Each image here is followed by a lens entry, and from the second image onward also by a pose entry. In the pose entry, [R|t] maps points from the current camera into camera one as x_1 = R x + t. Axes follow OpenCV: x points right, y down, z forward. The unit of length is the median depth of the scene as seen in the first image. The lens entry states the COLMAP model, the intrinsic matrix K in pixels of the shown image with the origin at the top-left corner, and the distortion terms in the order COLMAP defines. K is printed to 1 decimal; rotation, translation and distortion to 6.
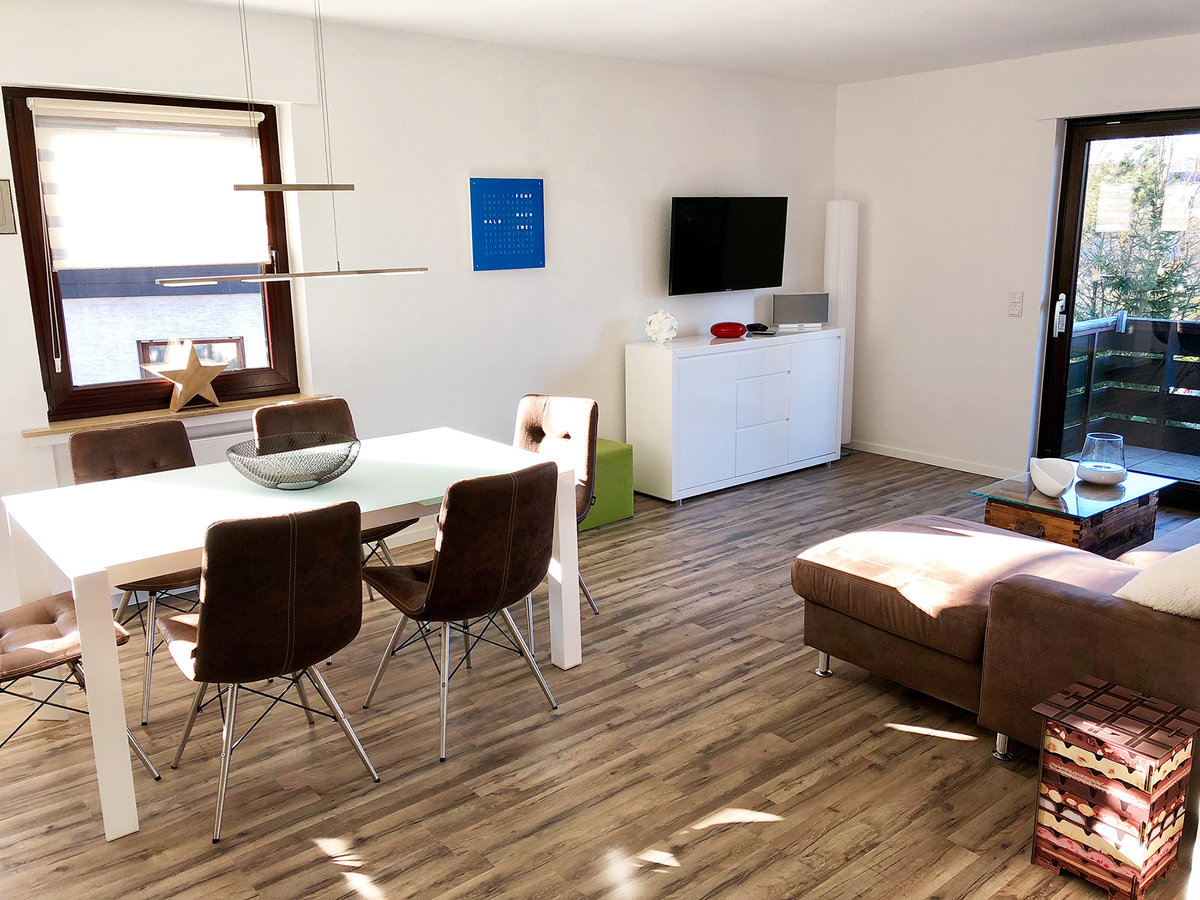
lens RADIAL K [[983.6, 0, 596.8], [0, 983.6, 455.8], [0, 0, 1]] dist [0.036451, -0.043205]
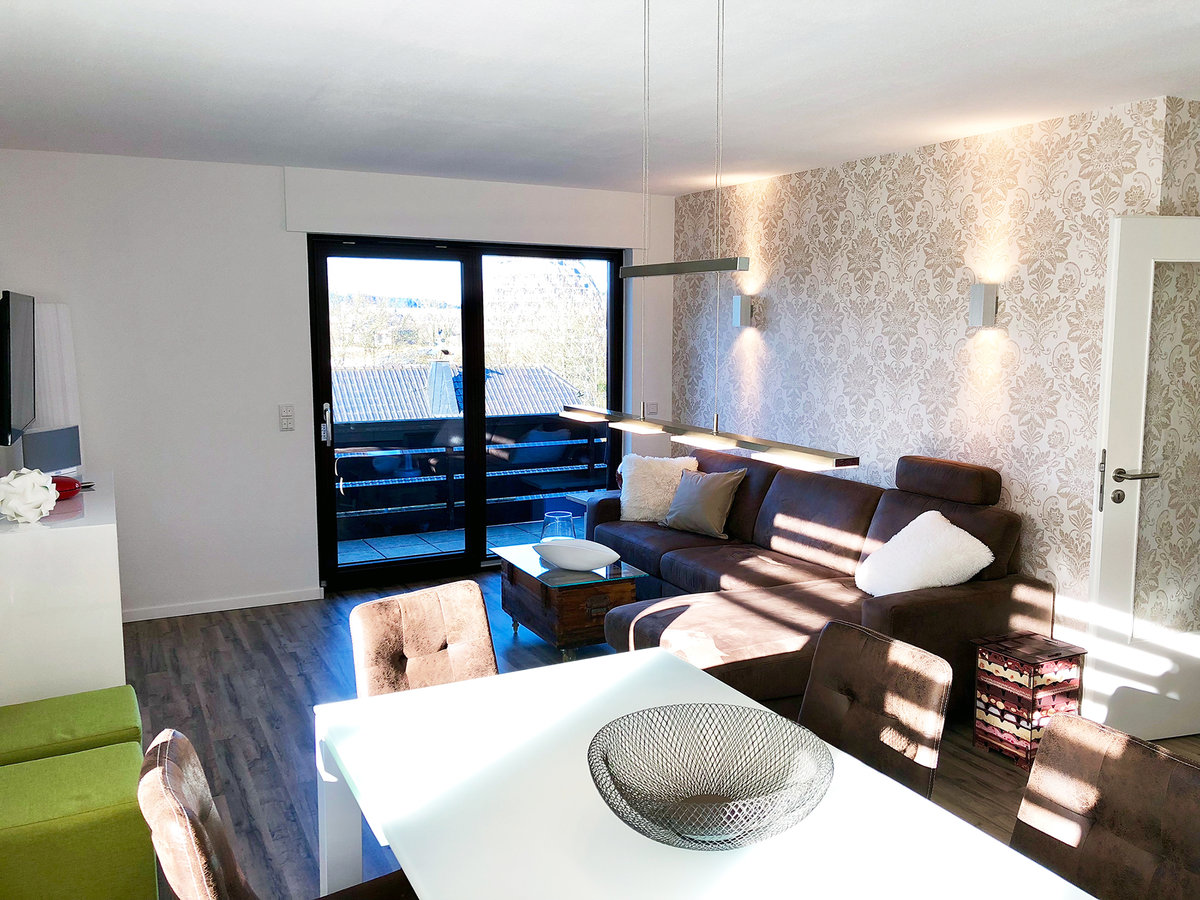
lens RADIAL K [[983.6, 0, 605.5], [0, 983.6, 442.3], [0, 0, 1]] dist [0.036451, -0.043205]
pose [[0.212589, -0.100898, 0.971919, -0.674438], [0.223387, 0.973332, 0.052183, -0.171576], [-0.951265, 0.206021, 0.229459, 0.765870]]
